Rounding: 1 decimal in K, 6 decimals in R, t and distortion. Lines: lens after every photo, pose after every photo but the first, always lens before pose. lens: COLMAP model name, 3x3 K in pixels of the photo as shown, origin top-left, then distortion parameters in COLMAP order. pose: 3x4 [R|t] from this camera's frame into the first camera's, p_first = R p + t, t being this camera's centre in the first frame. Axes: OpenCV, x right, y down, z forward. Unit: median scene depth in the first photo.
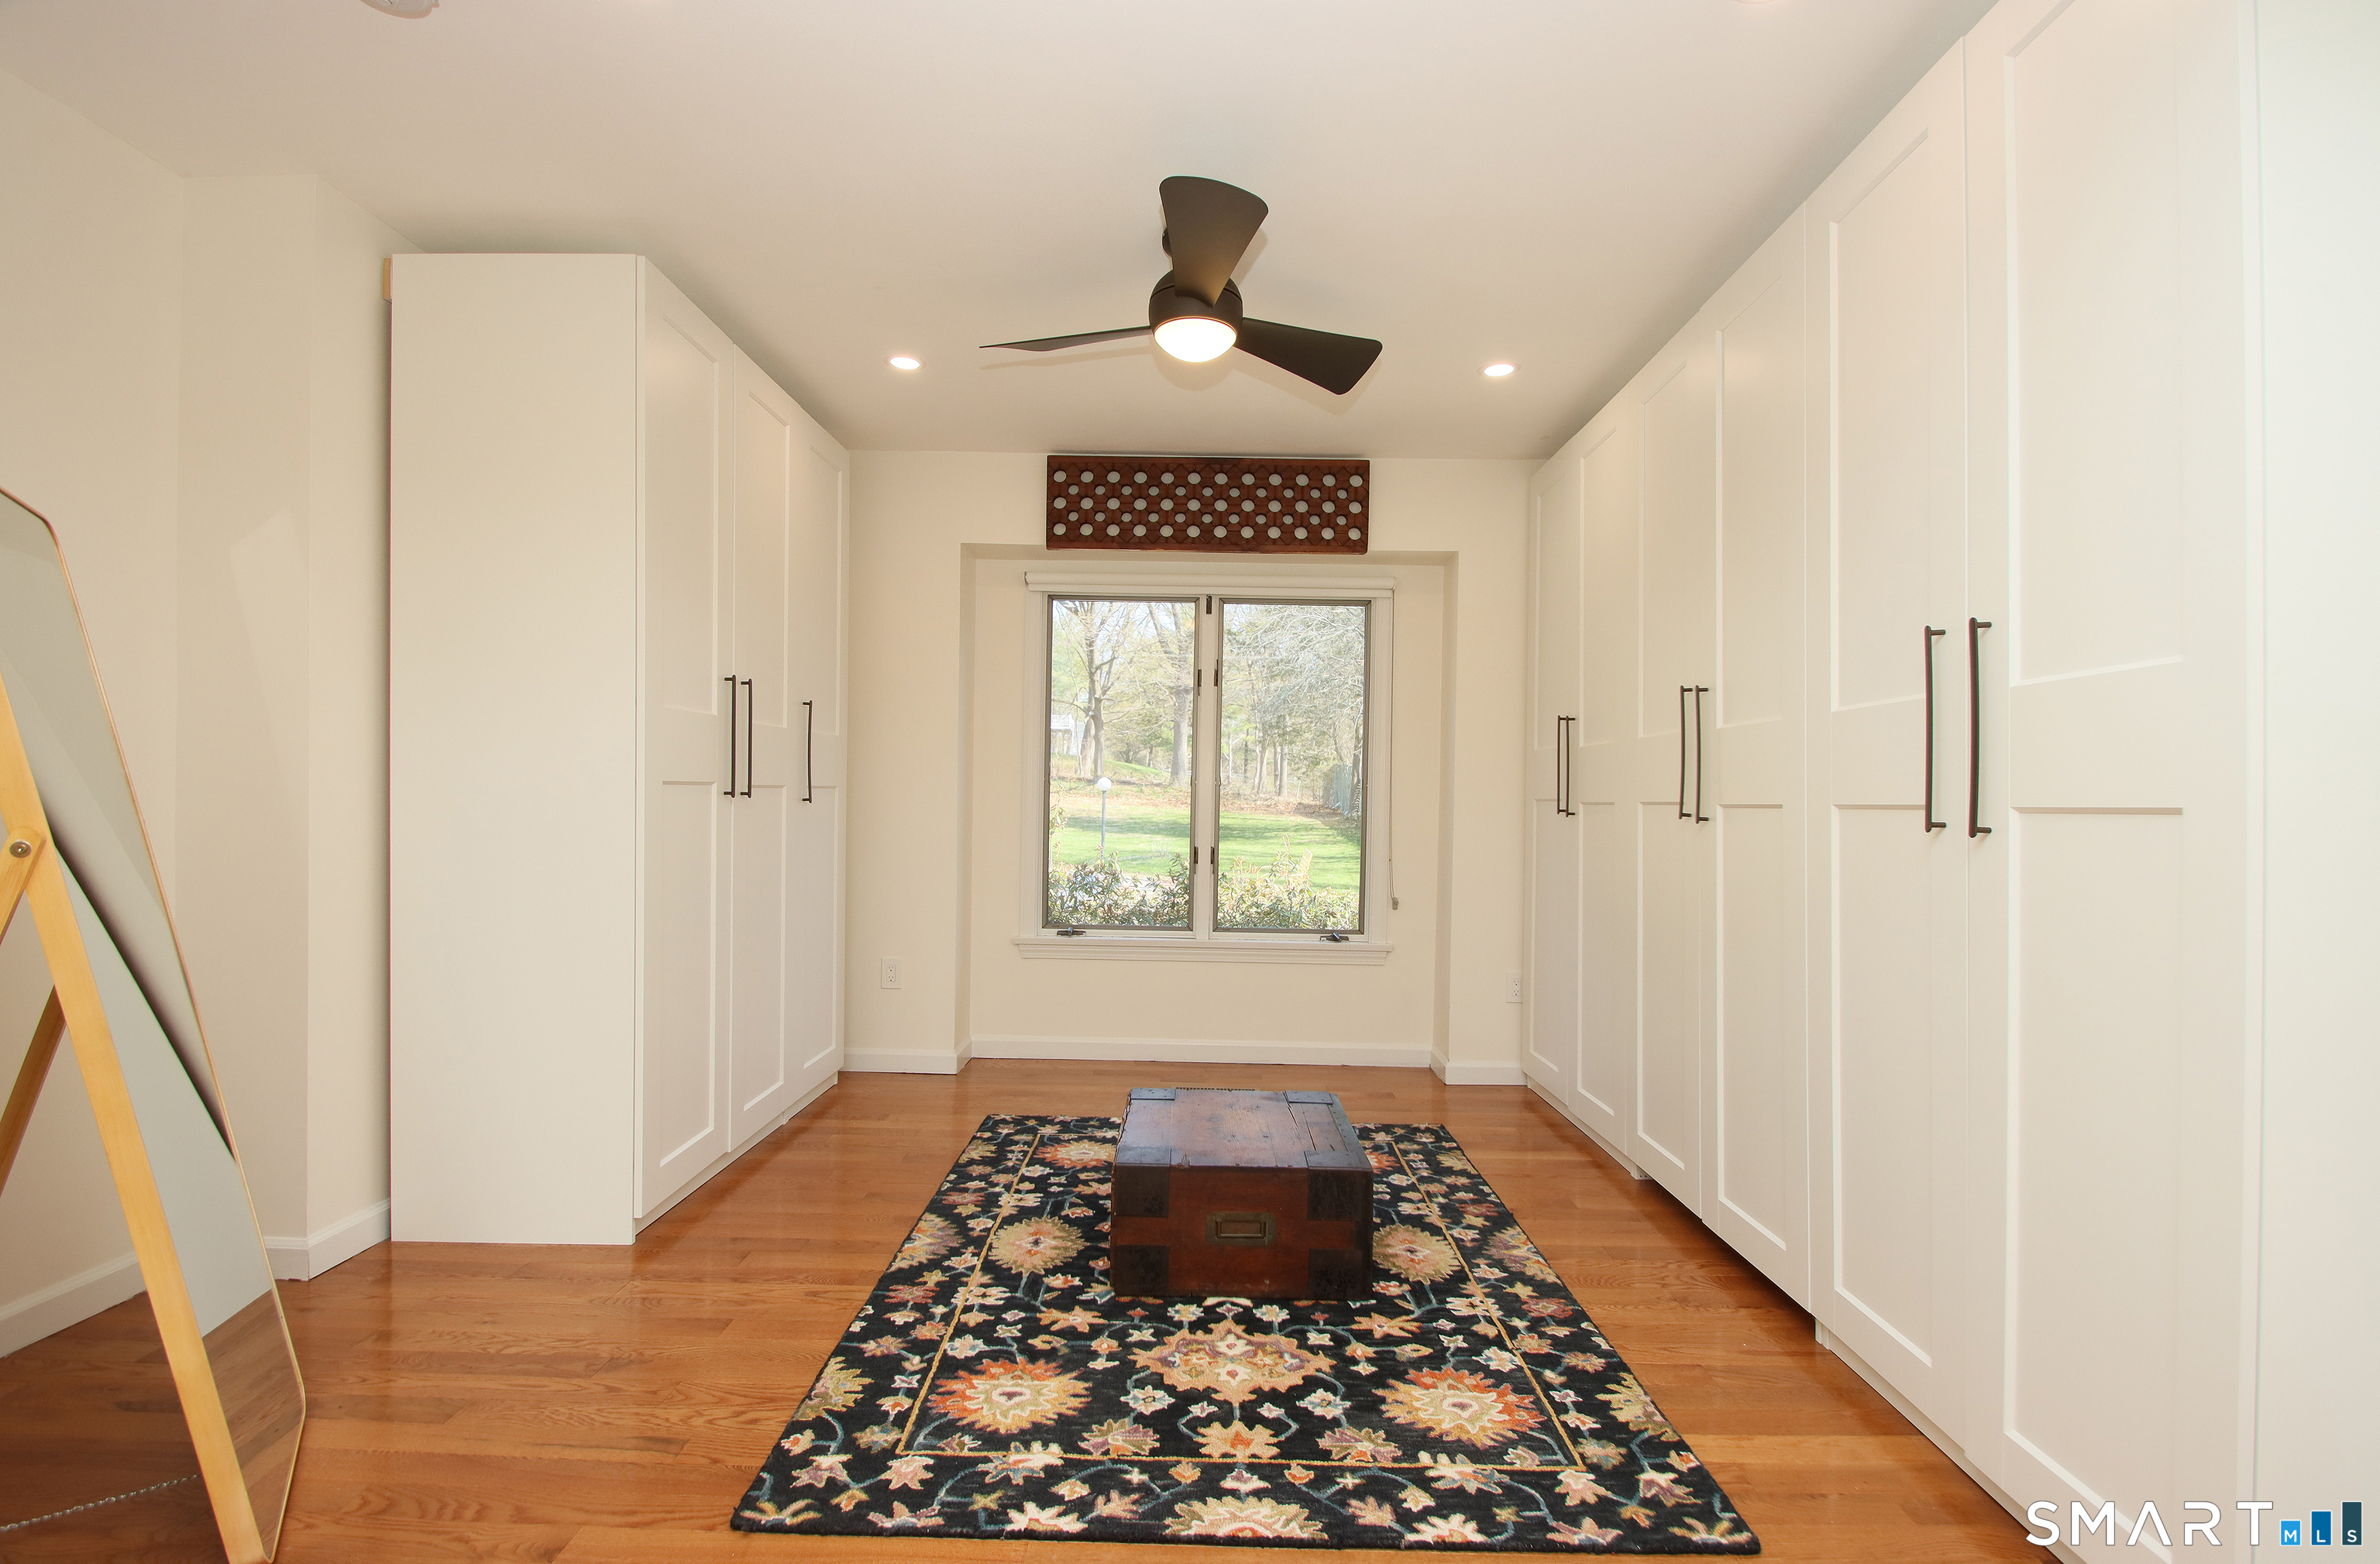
lens RADIAL K [[1086.9, 0, 1195.6], [0, 1086.9, 789.7], [0, 0, 1]] dist [0.001441, -0.015600]
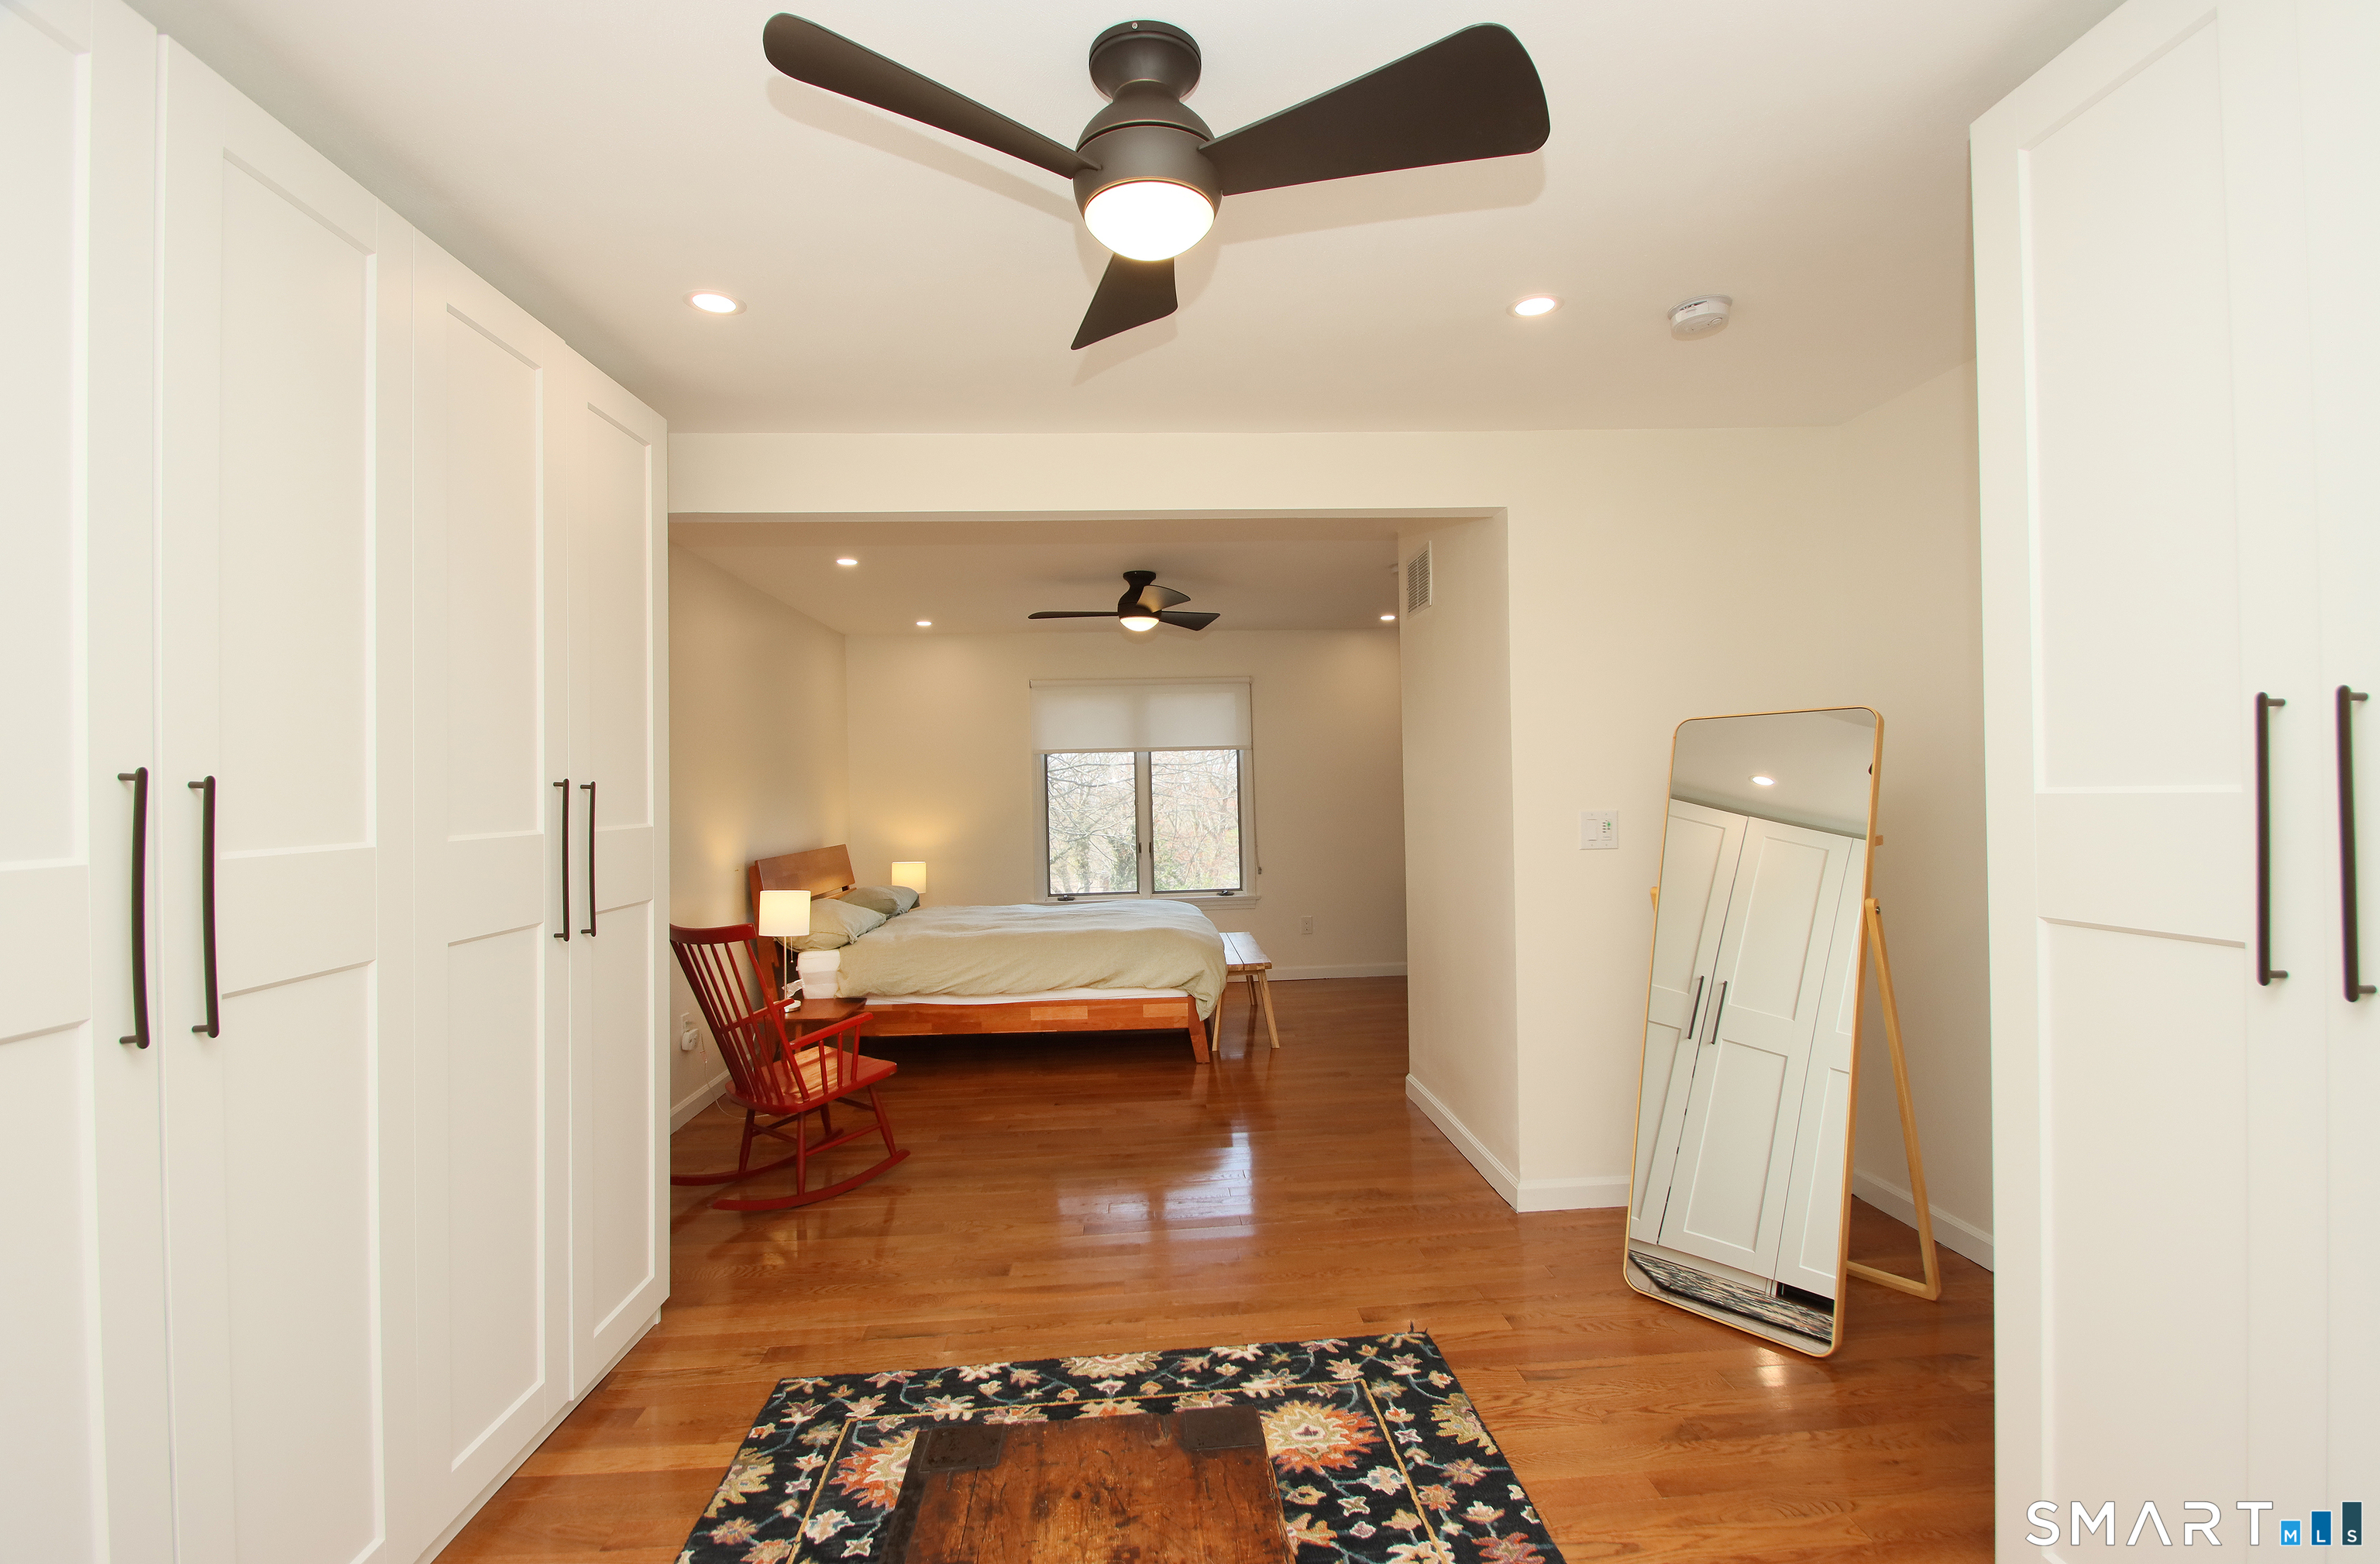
lens RADIAL K [[1086.9, 0, 1195.6], [0, 1086.9, 789.7], [0, 0, 1]] dist [0.001441, -0.015600]
pose [[-0.997409, 0.012410, -0.070856, 0.021795], [0.012915, 0.999894, -0.006685, -0.121789], [0.070765, -0.007583, -0.997464, 2.321229]]
